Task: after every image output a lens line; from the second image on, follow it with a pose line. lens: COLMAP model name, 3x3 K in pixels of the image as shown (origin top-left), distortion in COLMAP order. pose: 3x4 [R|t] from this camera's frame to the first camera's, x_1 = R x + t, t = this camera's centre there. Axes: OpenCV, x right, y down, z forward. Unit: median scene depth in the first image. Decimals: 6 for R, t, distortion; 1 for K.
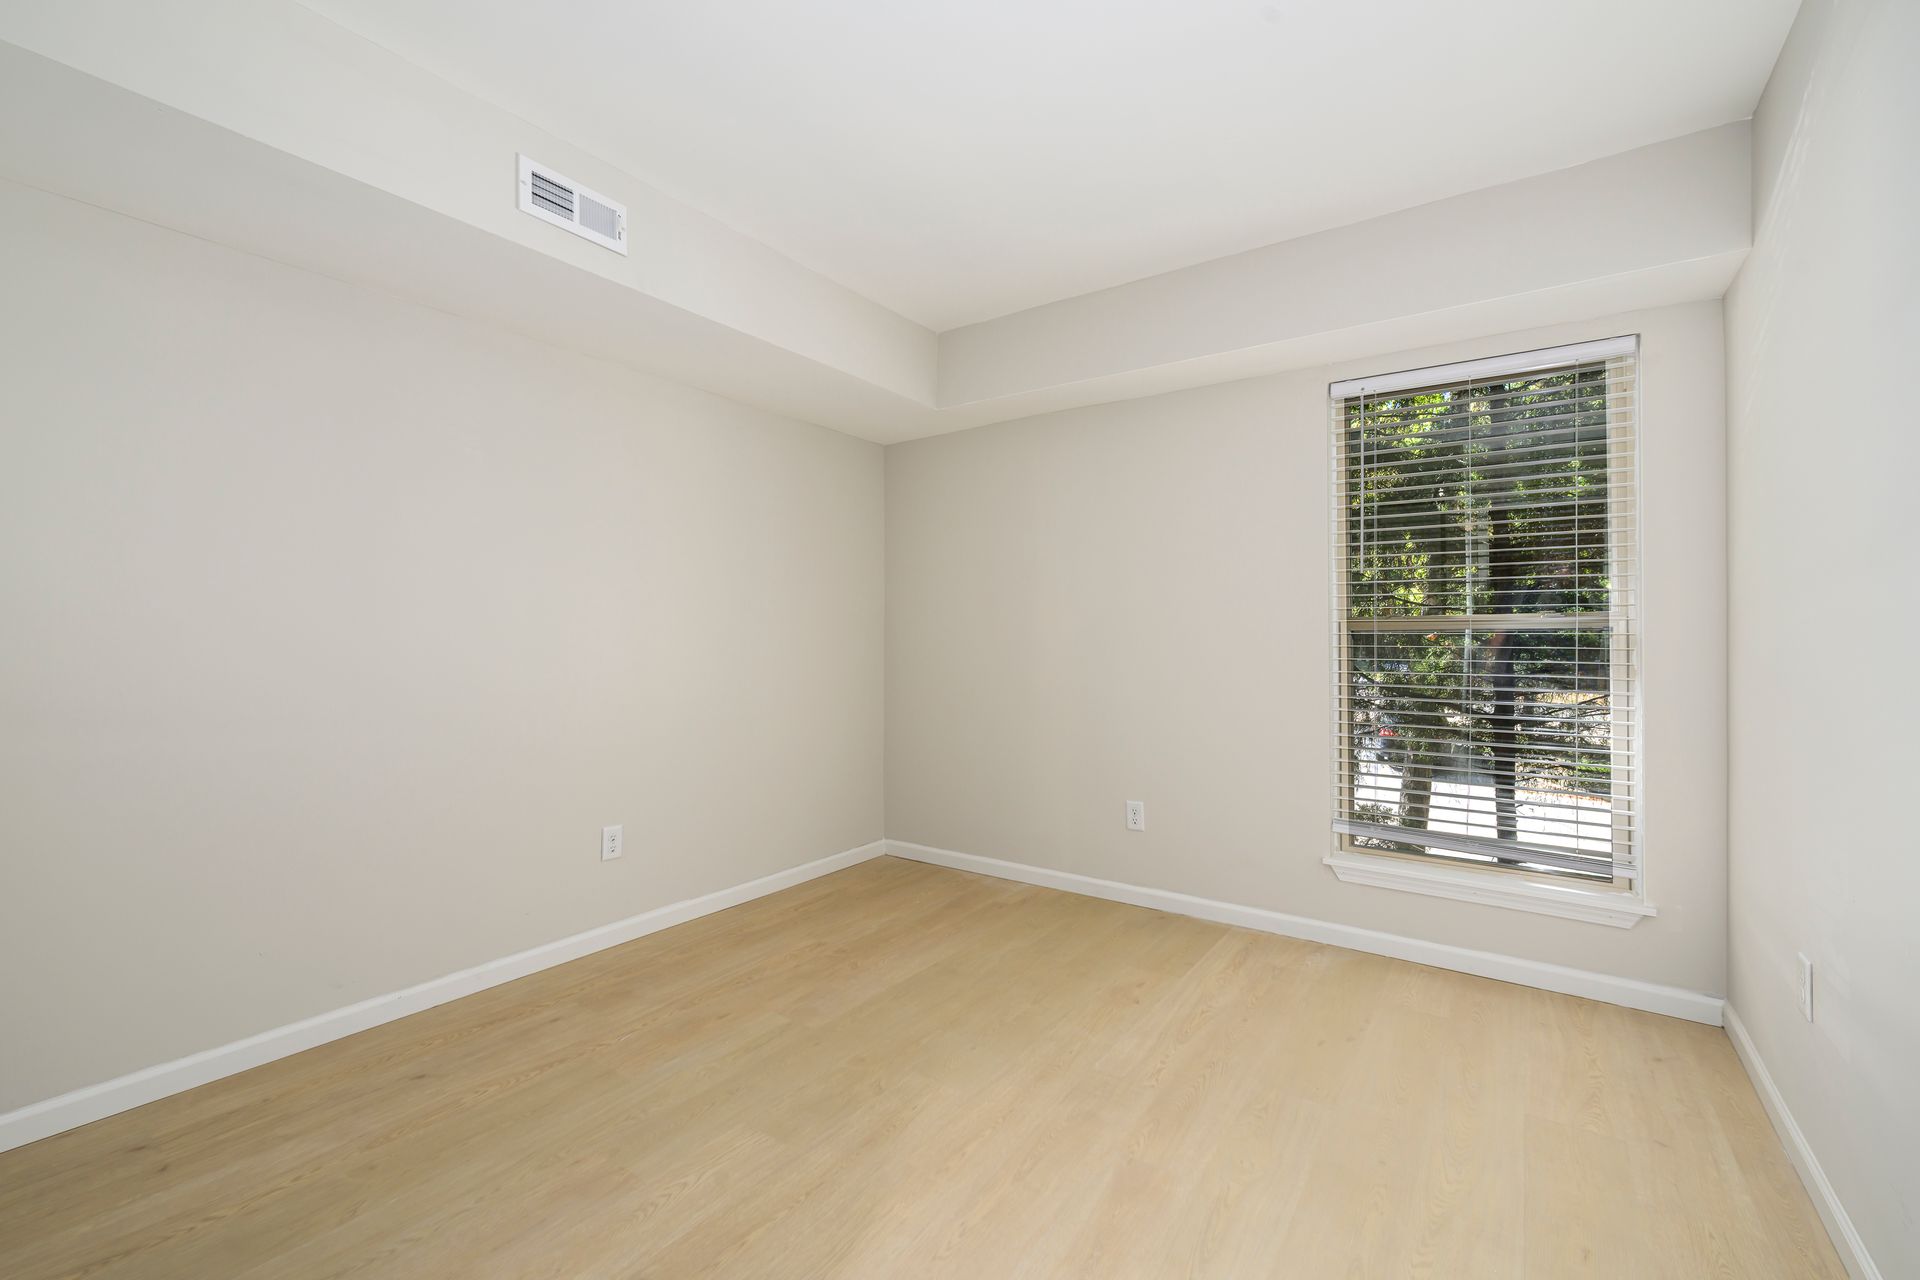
lens RADIAL K [[820.9, 0, 957.0], [0, 820.9, 633.6], [0, 0, 1]] dist [0.000427, 0.000003]
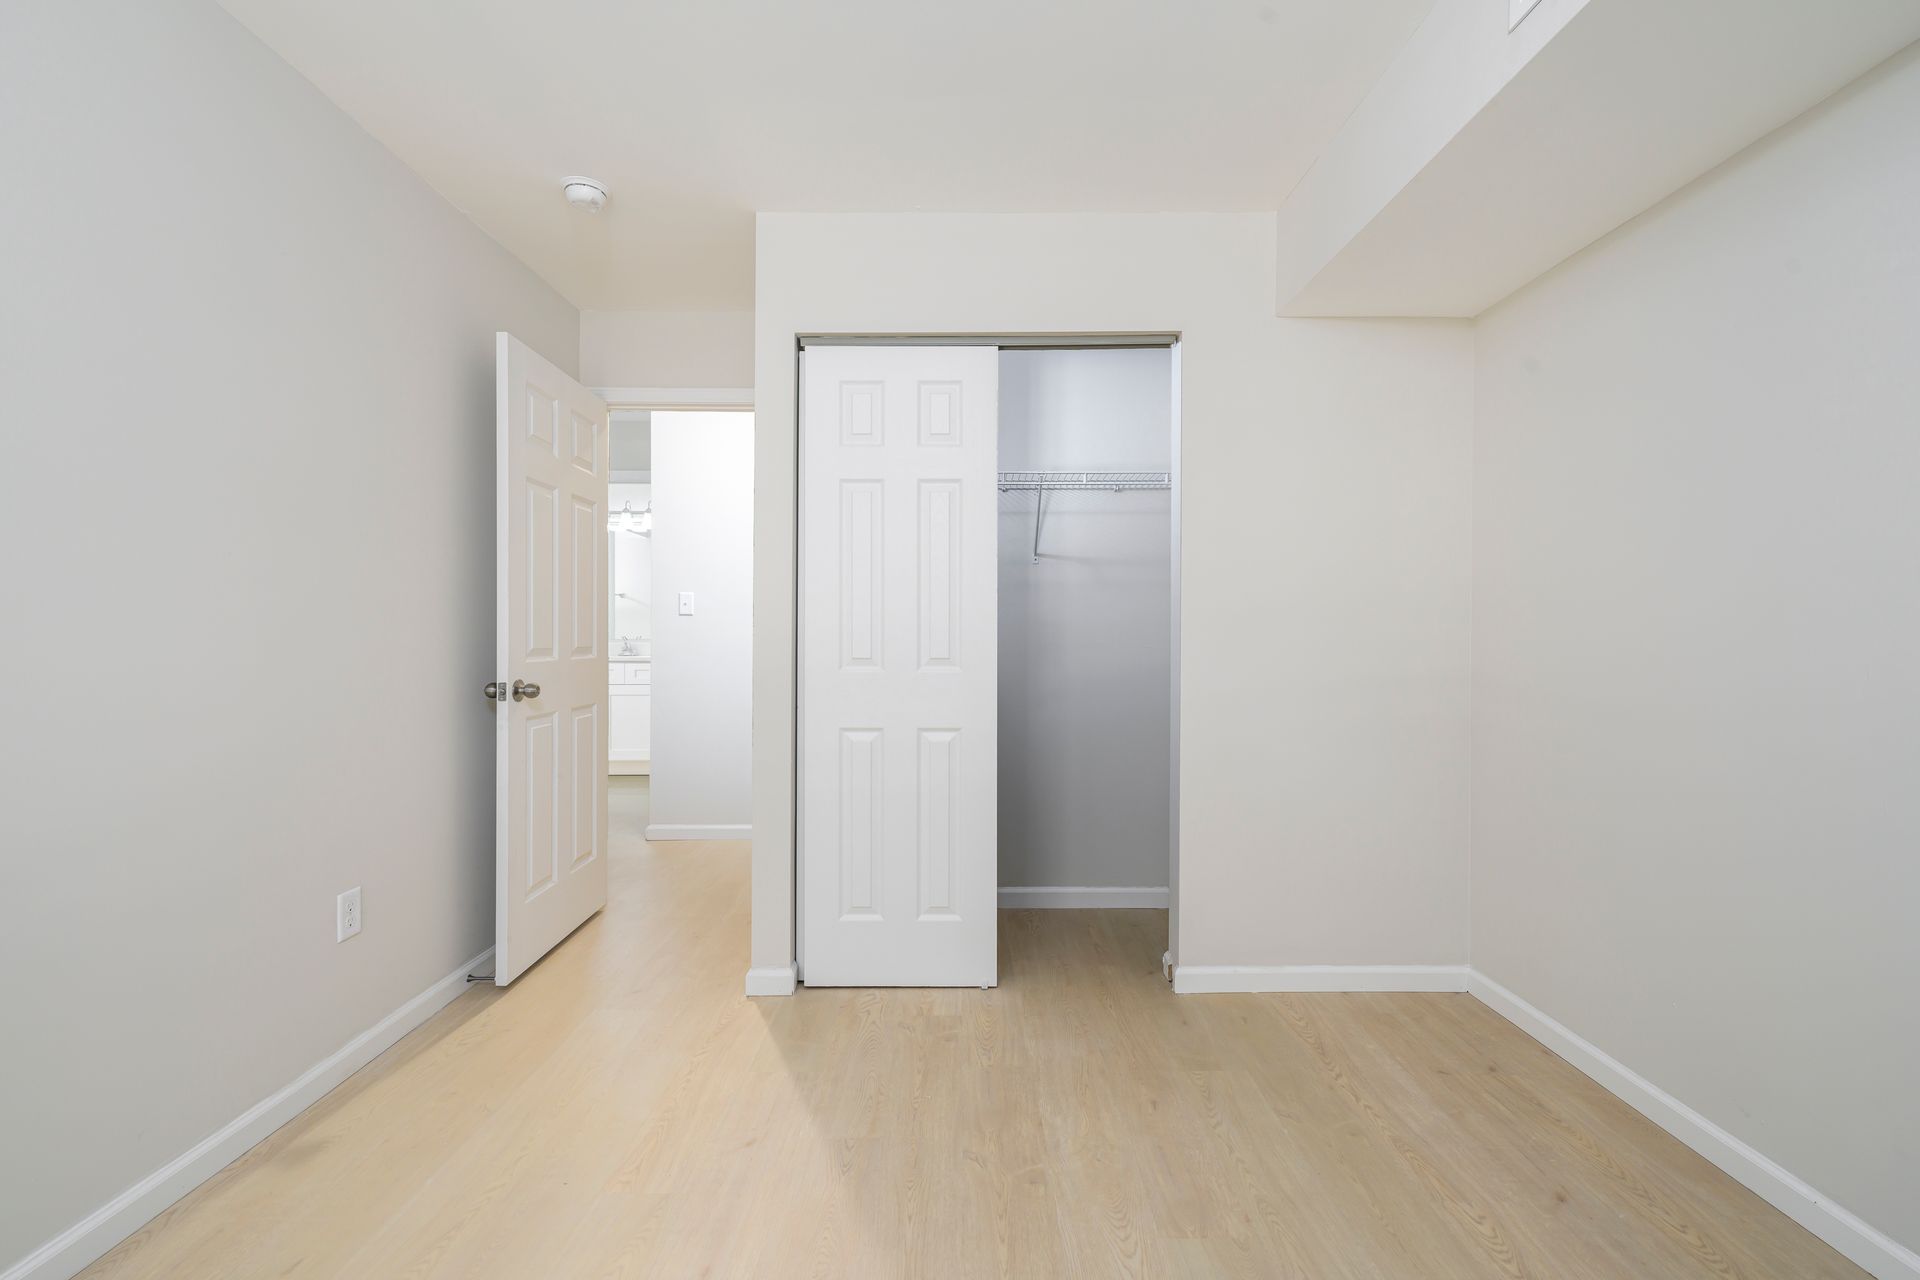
lens RADIAL K [[820.9, 0, 957.0], [0, 820.9, 633.6], [0, 0, 1]] dist [0.000427, 0.000003]
pose [[-0.819311, 0.001933, -0.573346, 0.301040], [0.003465, 0.999993, -0.001581, 0.000825], [0.573339, -0.003282, -0.819312, 1.493261]]
